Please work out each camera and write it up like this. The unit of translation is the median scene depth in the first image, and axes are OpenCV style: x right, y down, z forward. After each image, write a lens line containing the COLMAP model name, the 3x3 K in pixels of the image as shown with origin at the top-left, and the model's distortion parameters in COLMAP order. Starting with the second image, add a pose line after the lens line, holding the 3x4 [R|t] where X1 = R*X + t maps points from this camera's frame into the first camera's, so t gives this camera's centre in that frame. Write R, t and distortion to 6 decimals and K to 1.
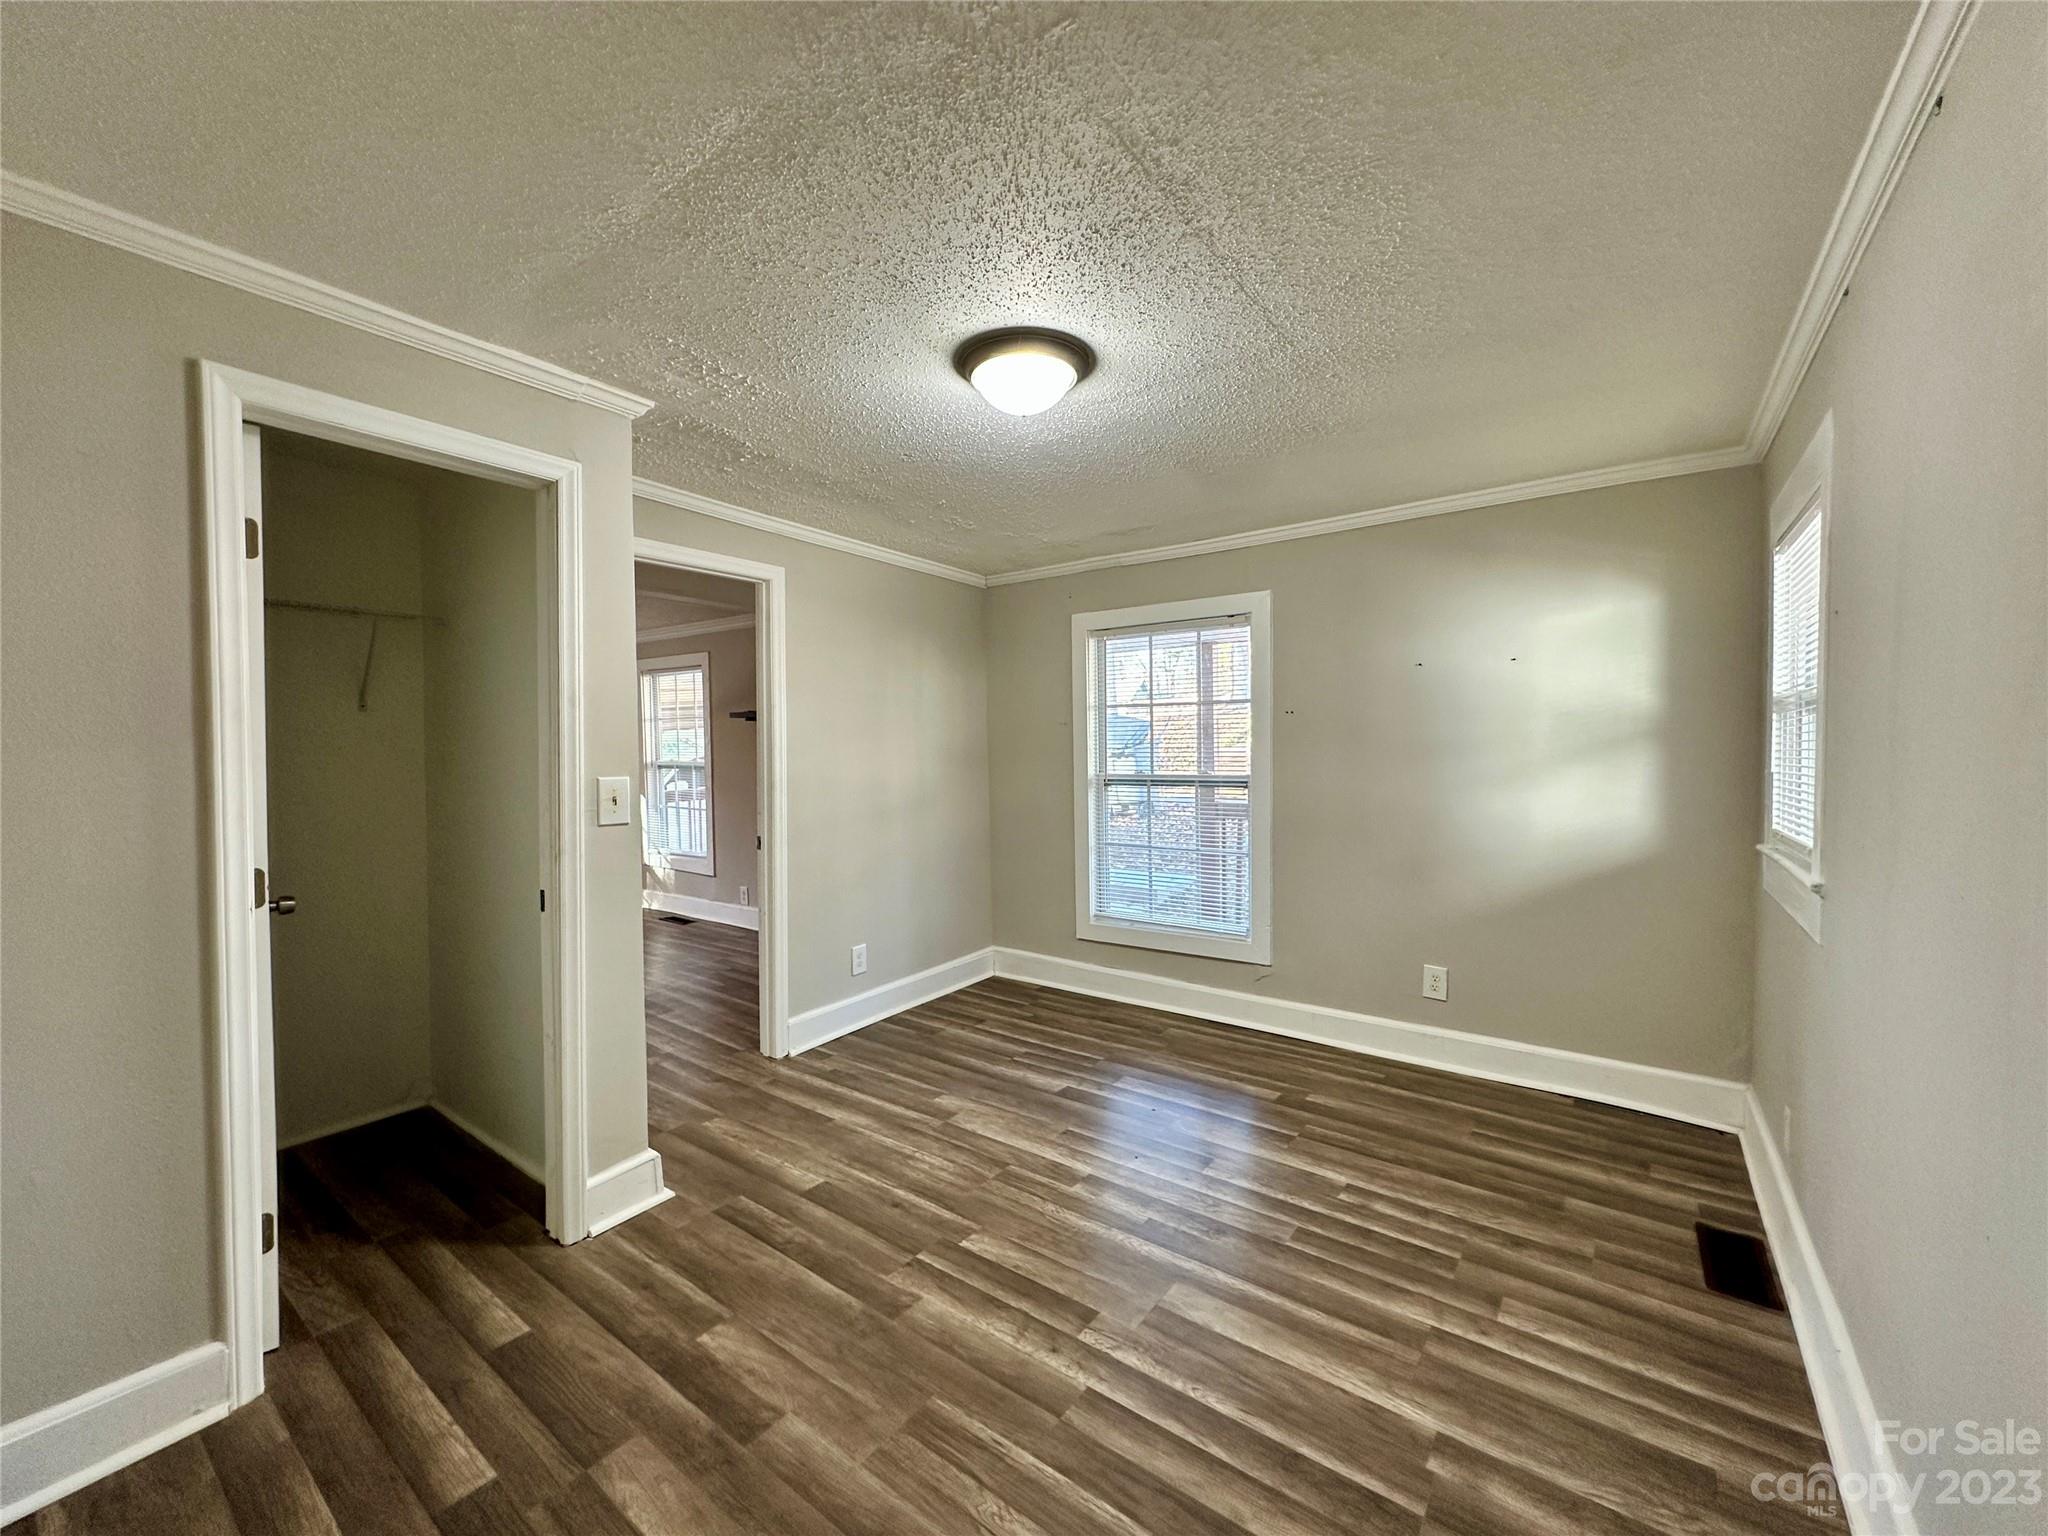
lens RADIAL K [[812.6, 0, 1022.4], [0, 812.6, 766.2], [0, 0, 1]] dist [-0.002608, 0.000027]
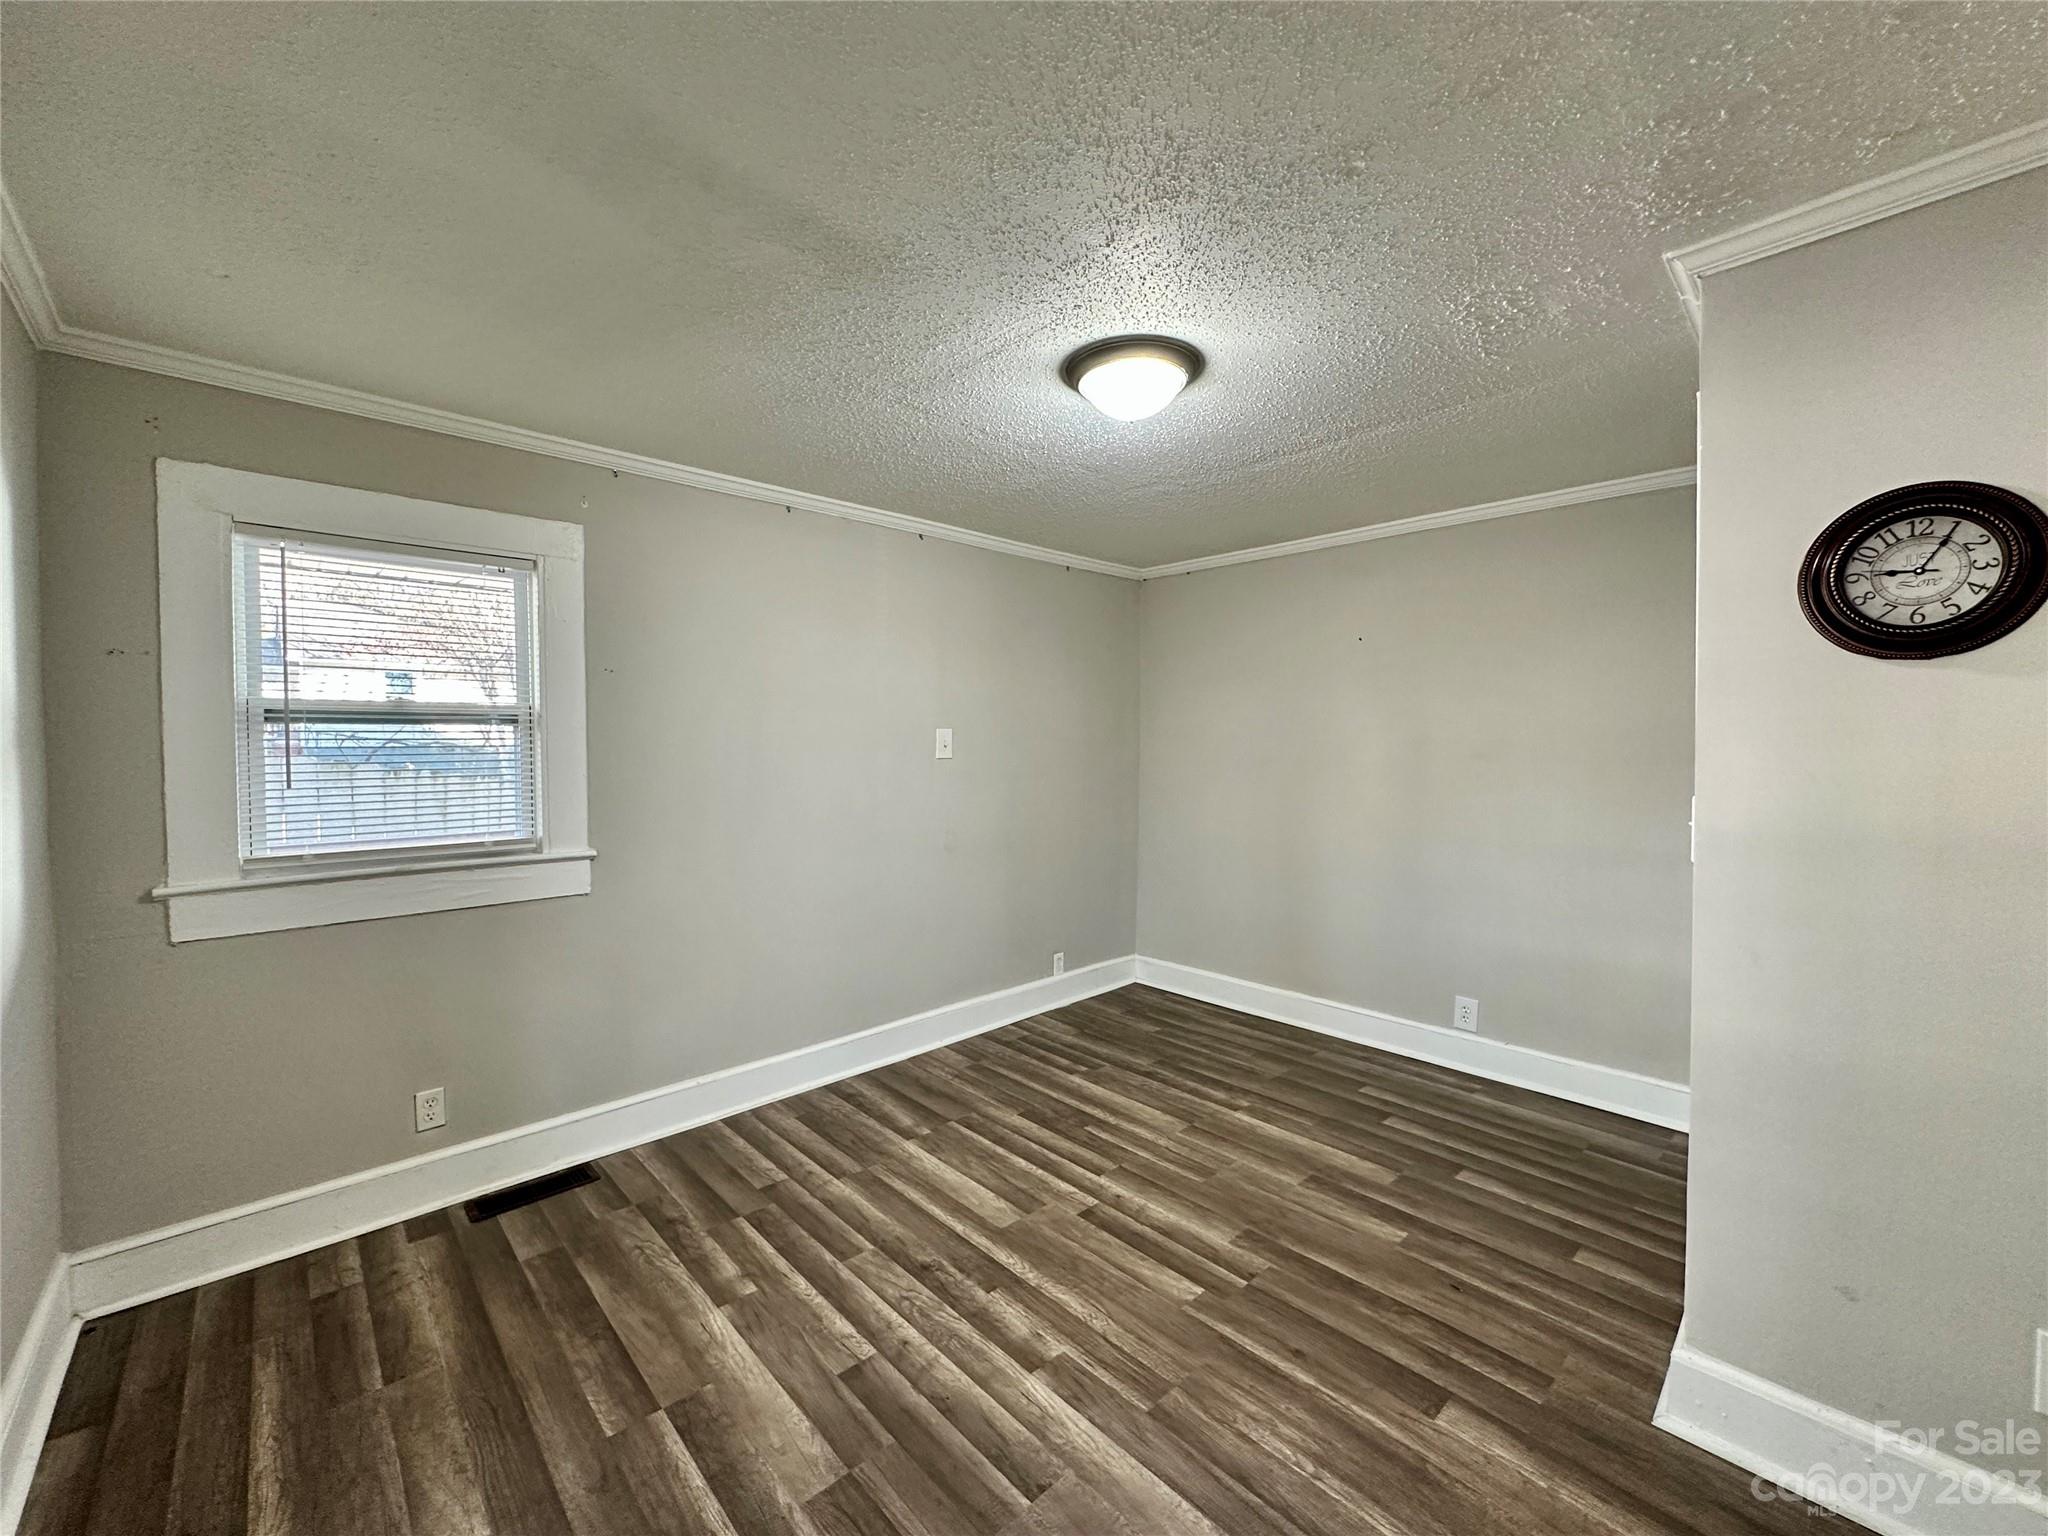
lens RADIAL K [[812.6, 0, 1024.4], [0, 812.6, 762.8], [0, 0, 1]] dist [-0.002608, 0.000027]
pose [[-0.984010, 0.003432, 0.178080, -0.043764], [0.010615, 0.999167, 0.039400, -0.055158], [-0.177796, 0.040660, -0.983227, 1.994813]]
